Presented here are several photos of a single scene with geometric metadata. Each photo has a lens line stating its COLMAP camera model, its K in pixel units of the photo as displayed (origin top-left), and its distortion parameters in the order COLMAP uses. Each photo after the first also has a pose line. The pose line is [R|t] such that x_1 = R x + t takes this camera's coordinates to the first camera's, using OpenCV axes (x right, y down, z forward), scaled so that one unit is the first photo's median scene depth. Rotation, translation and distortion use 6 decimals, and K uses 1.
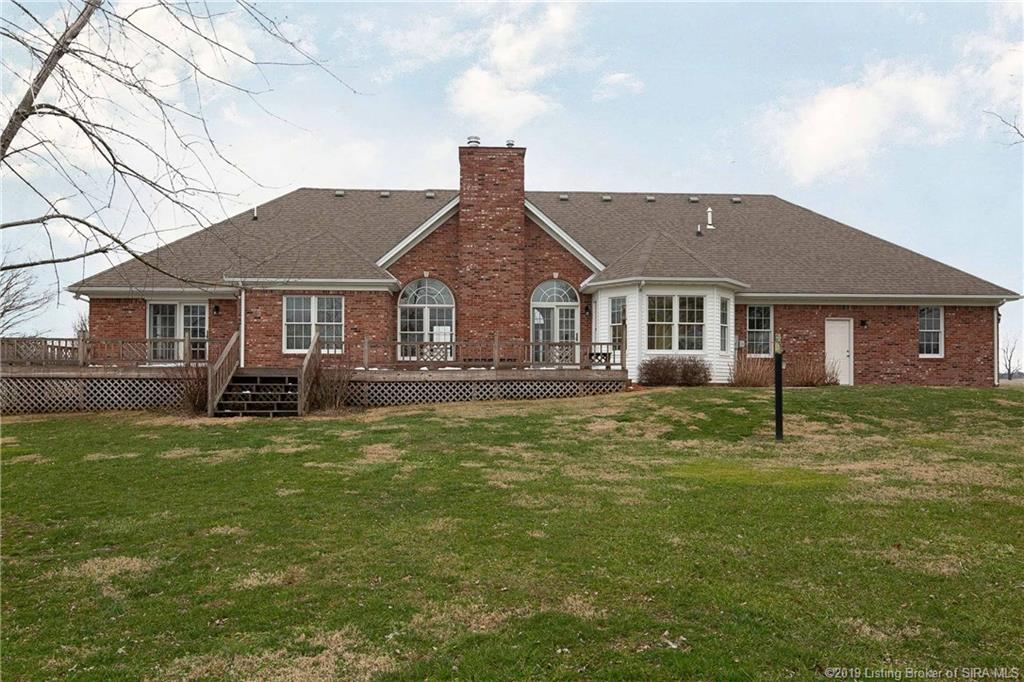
lens RADIAL K [[695.4, 0, 512.0], [0, 695.4, 341.0], [0, 0, 1]] dist [-0.004877, 0.000392]
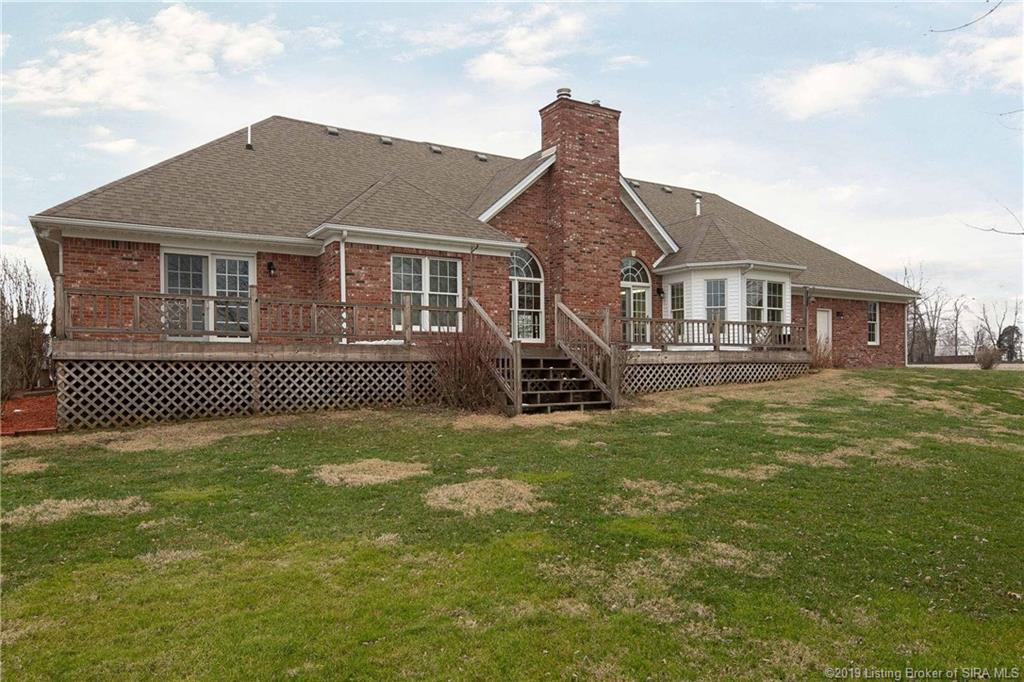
lens RADIAL K [[695.4, 0, 512.0], [0, 695.4, 341.0], [0, 0, 1]] dist [-0.004877, 0.000392]
pose [[0.881454, 0.010991, 0.472142, -0.529536], [-0.016666, 0.999830, 0.007840, 0.019546], [-0.471976, -0.014780, 0.881487, 0.251994]]
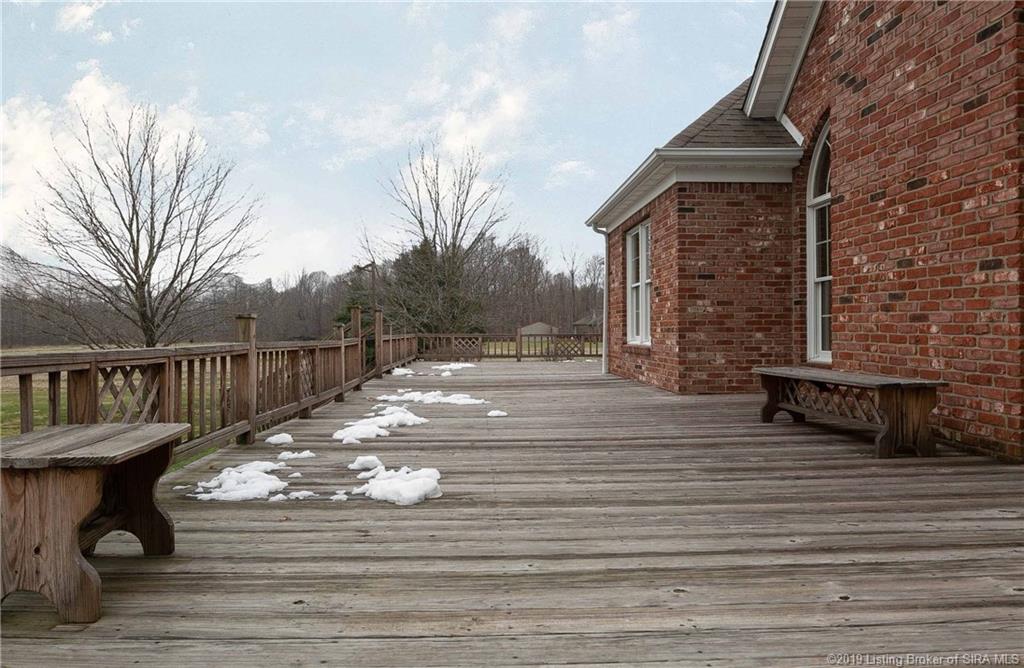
lens RADIAL K [[703.2, 0, 512.0], [0, 703.2, 334.0], [0, 0, 1]] dist [0.016801, -0.027149]
pose [[-0.017673, 0.001059, -0.999843, 0.193317], [0.069625, 0.997573, -0.000174, 0.003948], [0.997417, -0.069617, -0.017703, 0.852376]]
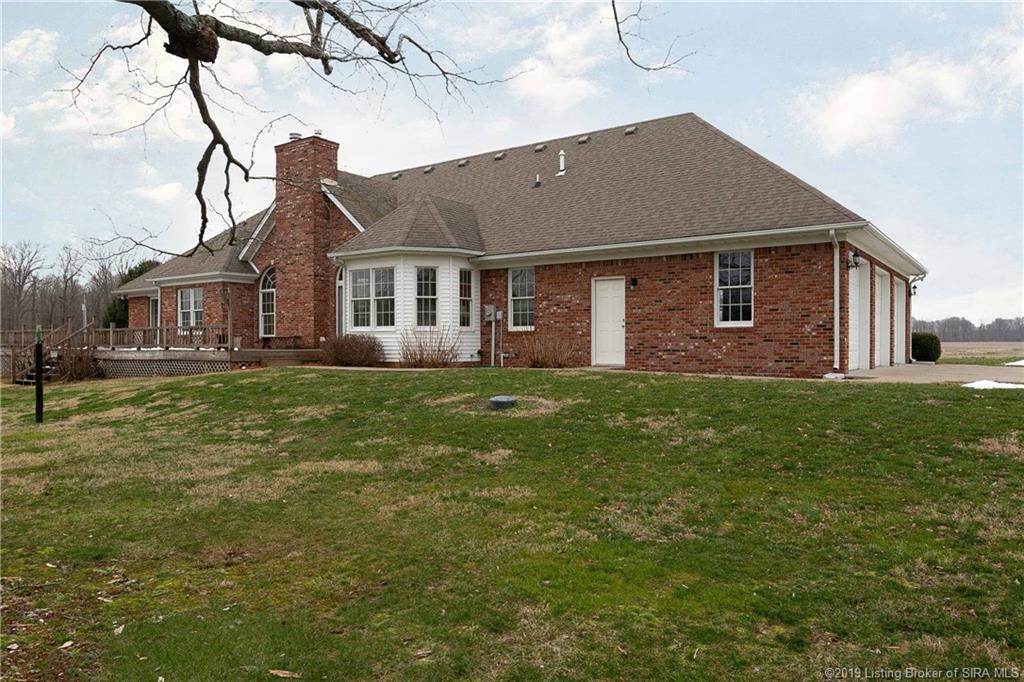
lens RADIAL K [[695.4, 0, 512.0], [0, 695.4, 341.0], [0, 0, 1]] dist [-0.004877, 0.000392]
pose [[0.779228, -0.004689, -0.626723, 0.900204], [0.040764, 0.998234, 0.043215, -0.000472], [0.625414, -0.059222, 0.778043, 0.349235]]
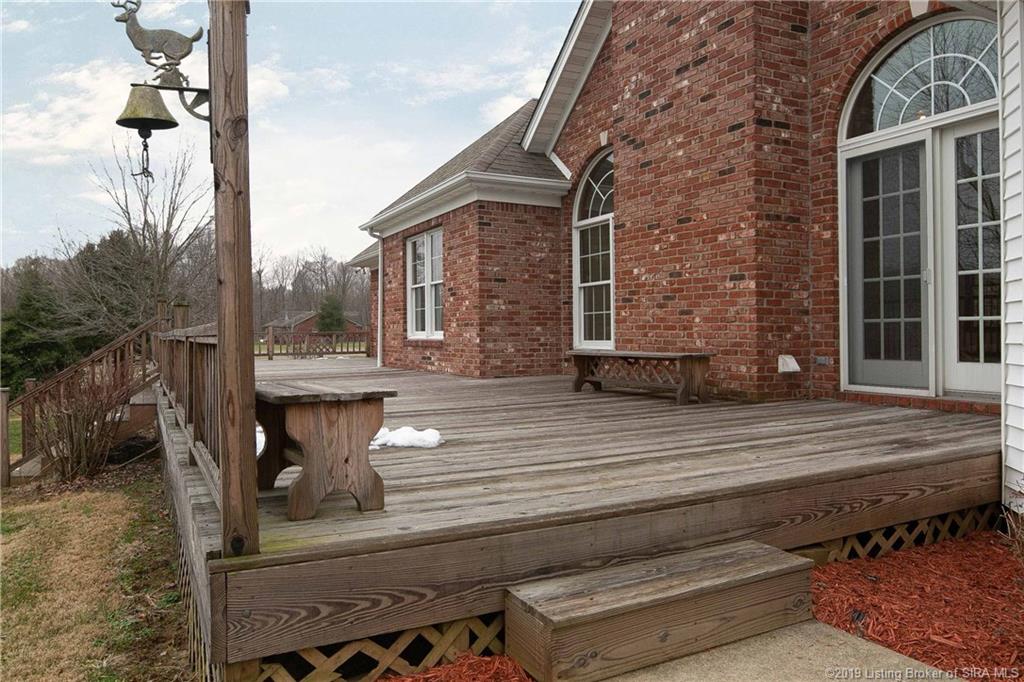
lens RADIAL K [[695.4, 0, 512.0], [0, 695.4, 341.0], [0, 0, 1]] dist [-0.004877, 0.000392]
pose [[0.412773, 0.005667, -0.910816, 0.226338], [0.068927, 0.996919, 0.037439, 0.003423], [0.908222, -0.078233, 0.411111, 0.774179]]
